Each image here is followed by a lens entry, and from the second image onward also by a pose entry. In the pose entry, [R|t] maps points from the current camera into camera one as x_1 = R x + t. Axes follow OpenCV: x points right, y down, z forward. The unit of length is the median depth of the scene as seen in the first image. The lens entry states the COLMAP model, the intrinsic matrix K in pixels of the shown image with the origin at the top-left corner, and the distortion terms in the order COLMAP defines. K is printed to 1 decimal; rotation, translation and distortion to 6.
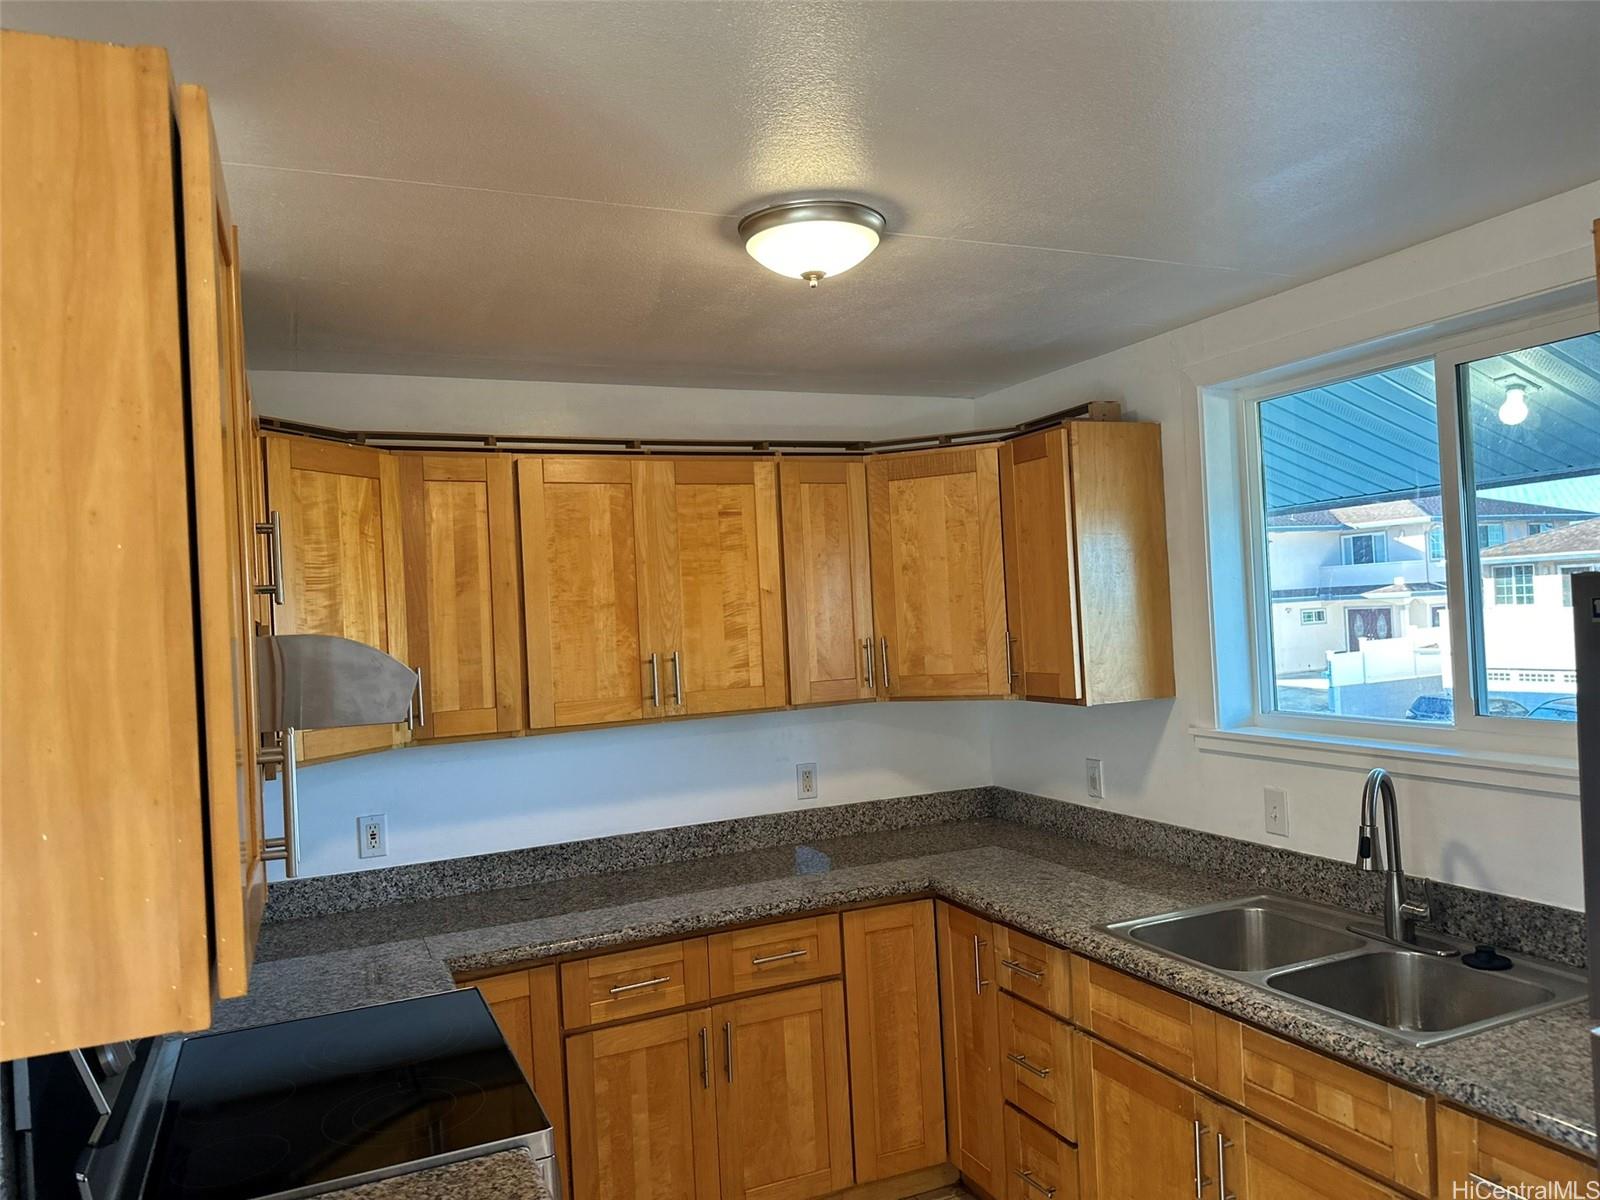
lens RADIAL K [[1120.2, 0, 800.0], [0, 1120.2, 600.0], [0, 0, 1]] dist [0.120325, -0.165228]
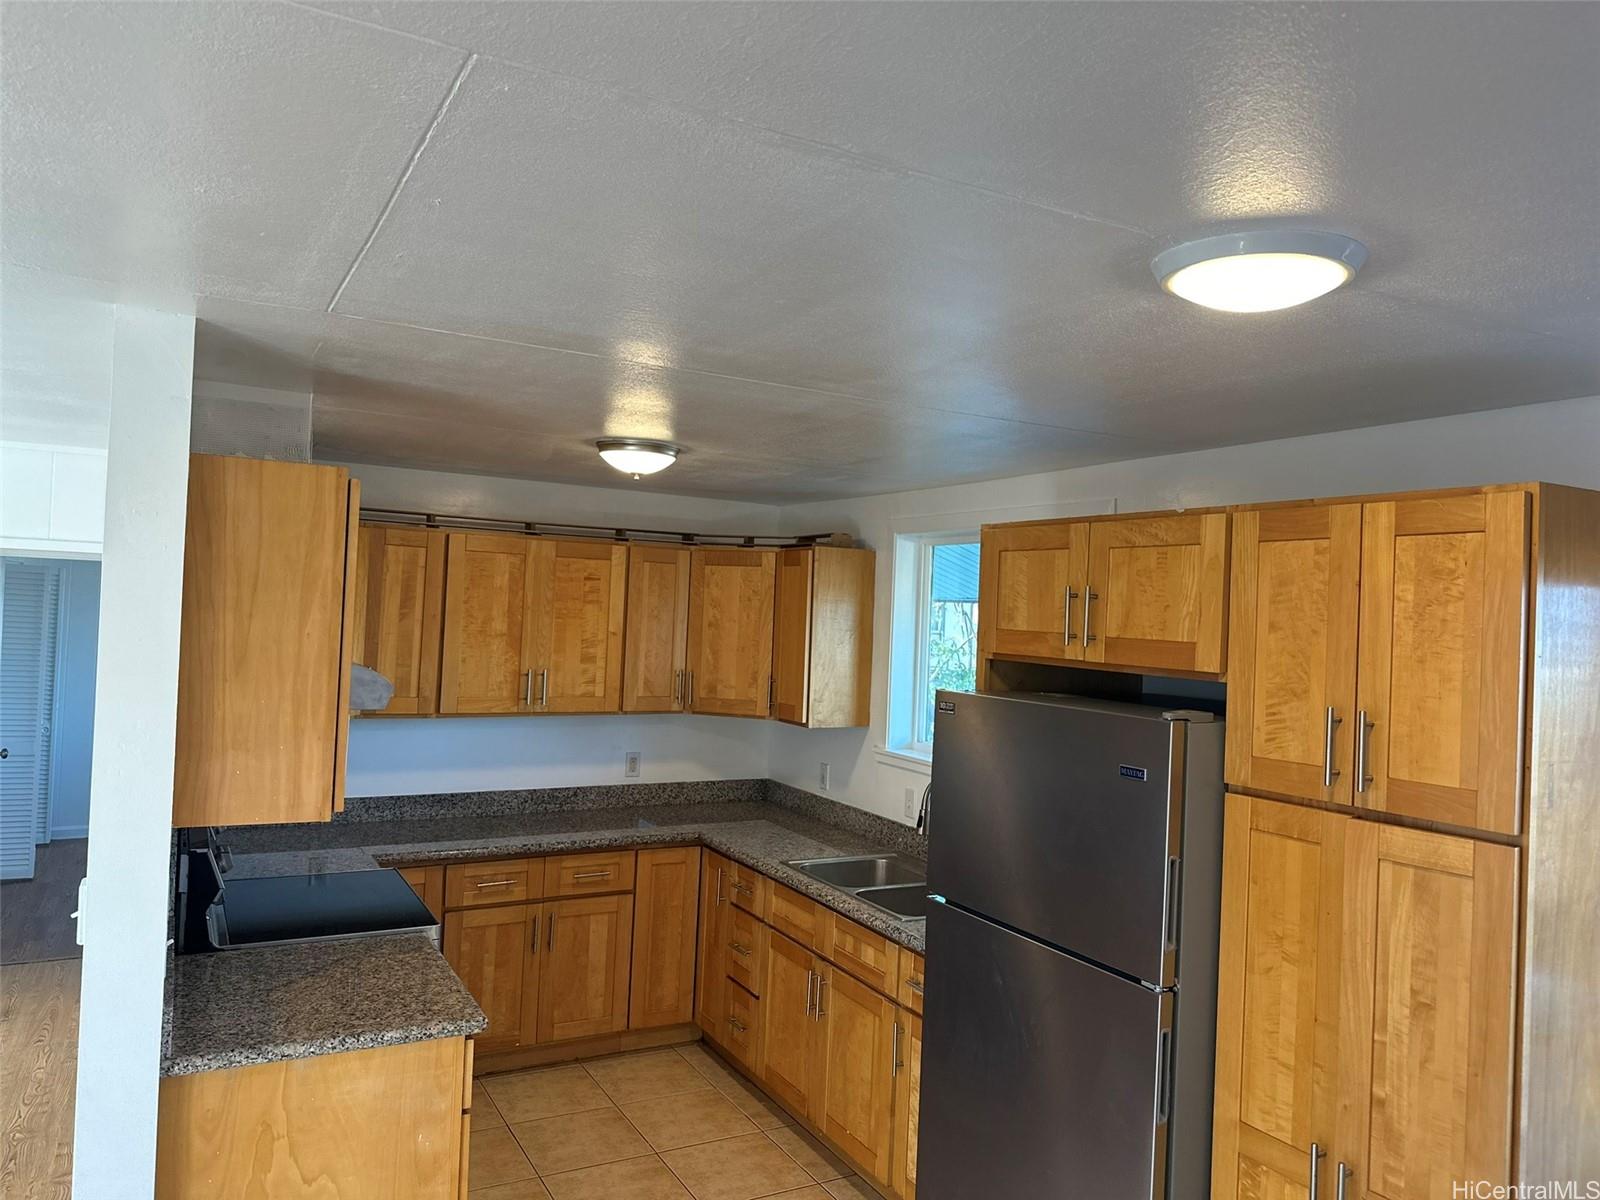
lens RADIAL K [[1135.7, 0, 801.5], [0, 1135.7, 595.9], [0, 0, 1]] dist [0.165869, -0.245805]
pose [[0.992330, 0.095458, 0.078545, 0.102115], [-0.095348, 0.995431, -0.005157, -0.078530], [-0.078678, -0.002371, 0.996897, -0.562367]]
